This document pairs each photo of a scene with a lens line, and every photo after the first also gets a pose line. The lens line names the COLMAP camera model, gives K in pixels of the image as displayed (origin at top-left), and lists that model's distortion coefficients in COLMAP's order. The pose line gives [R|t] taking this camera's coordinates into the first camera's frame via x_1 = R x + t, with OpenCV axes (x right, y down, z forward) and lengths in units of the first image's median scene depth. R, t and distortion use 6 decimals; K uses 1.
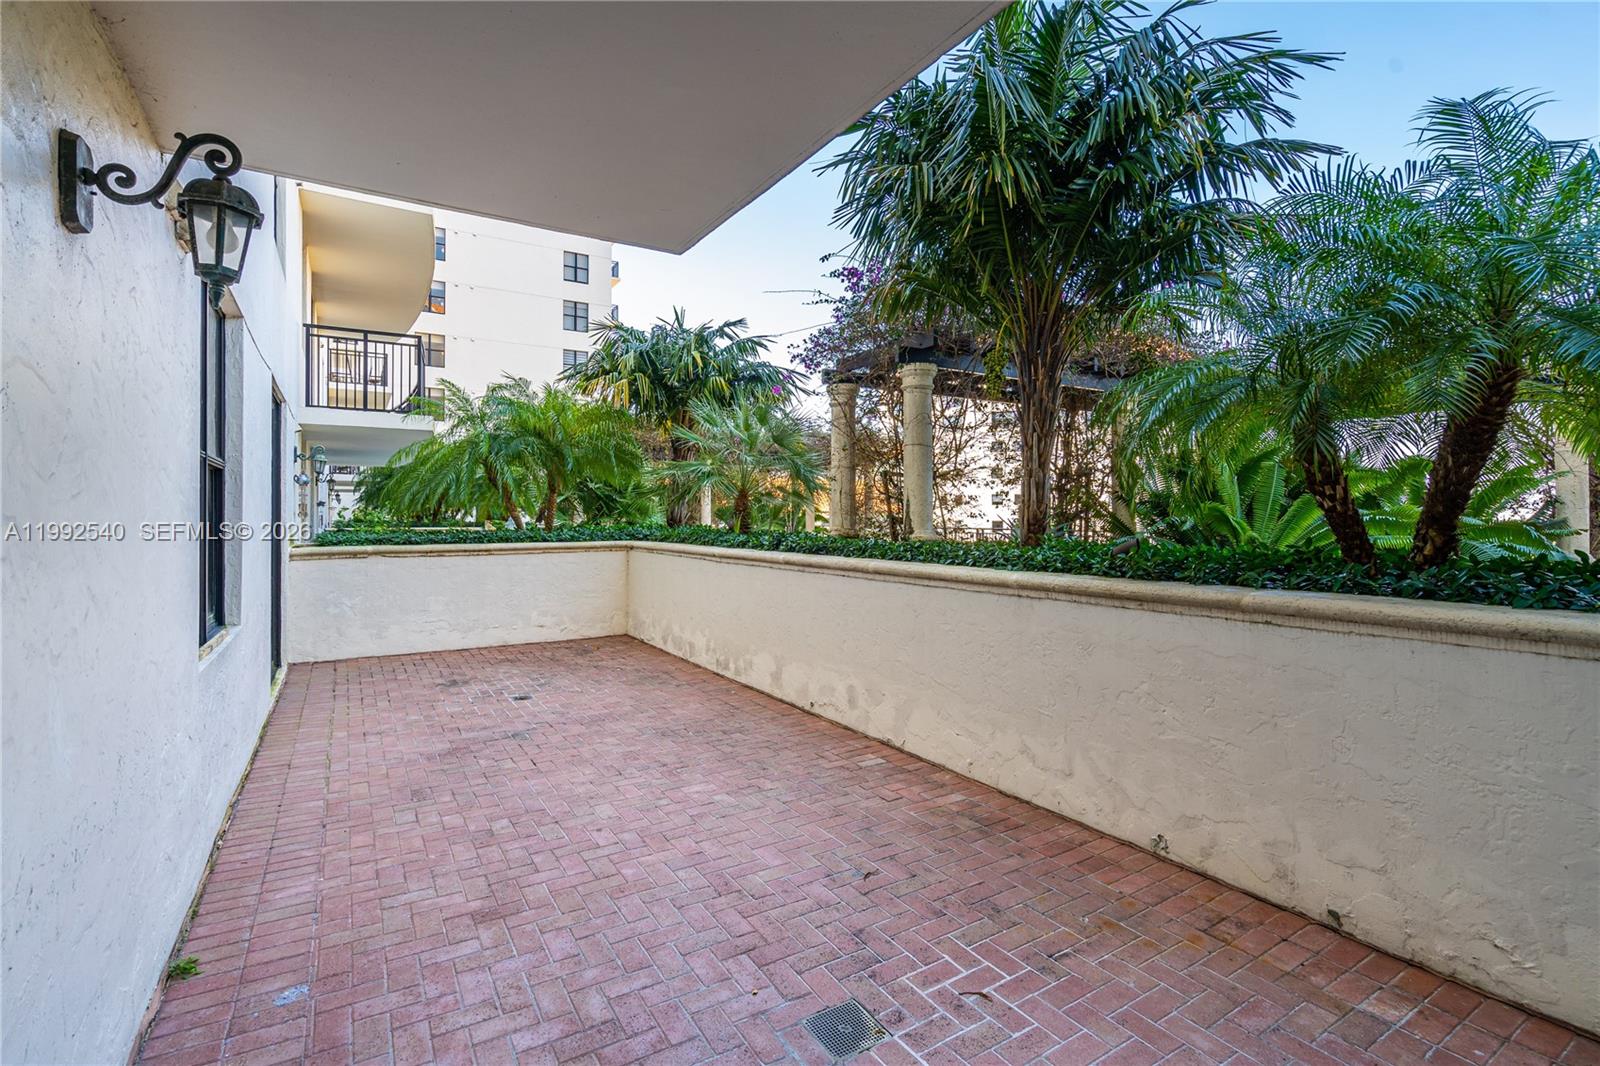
lens RADIAL K [[742.7, 0, 801.1], [0, 742.7, 524.5], [0, 0, 1]] dist [0.002919, -0.000405]
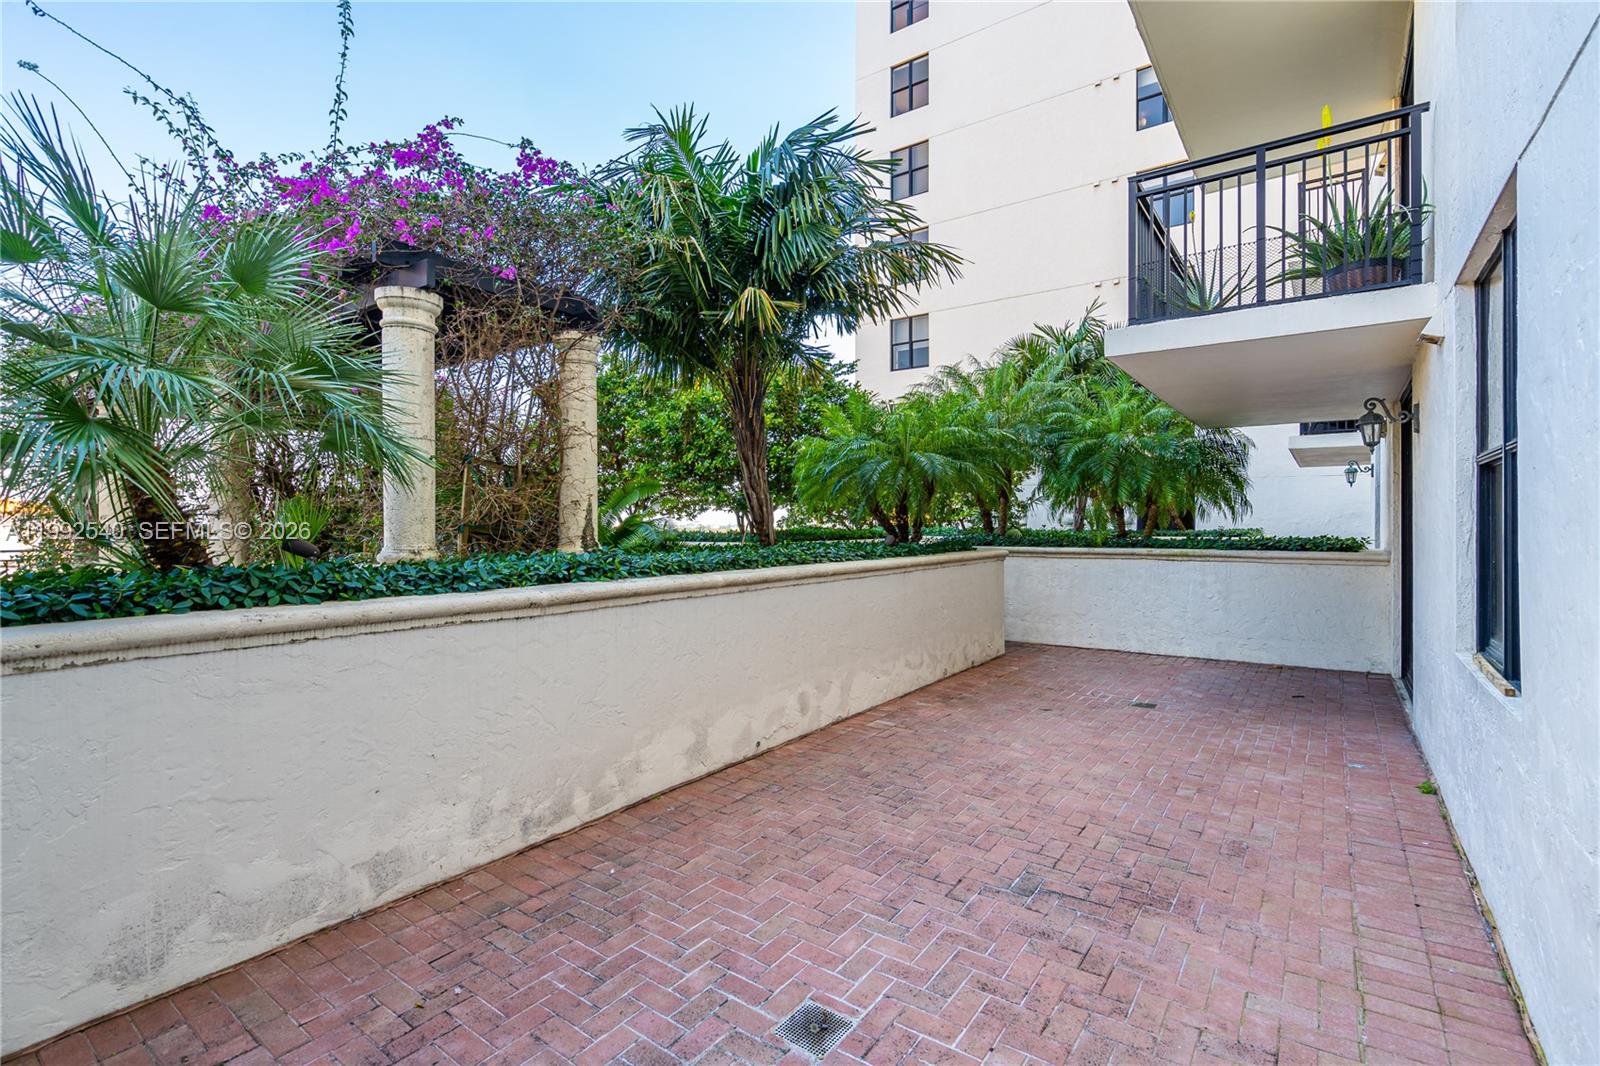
lens RADIAL K [[742.7, 0, 801.4], [0, 742.7, 529.7], [0, 0, 1]] dist [0.002919, -0.000405]
pose [[-0.391711, -0.002472, 0.920085, -0.991155], [0.013834, 0.999868, 0.008576, -0.015123], [-0.919984, 0.016088, -0.391625, 1.607253]]
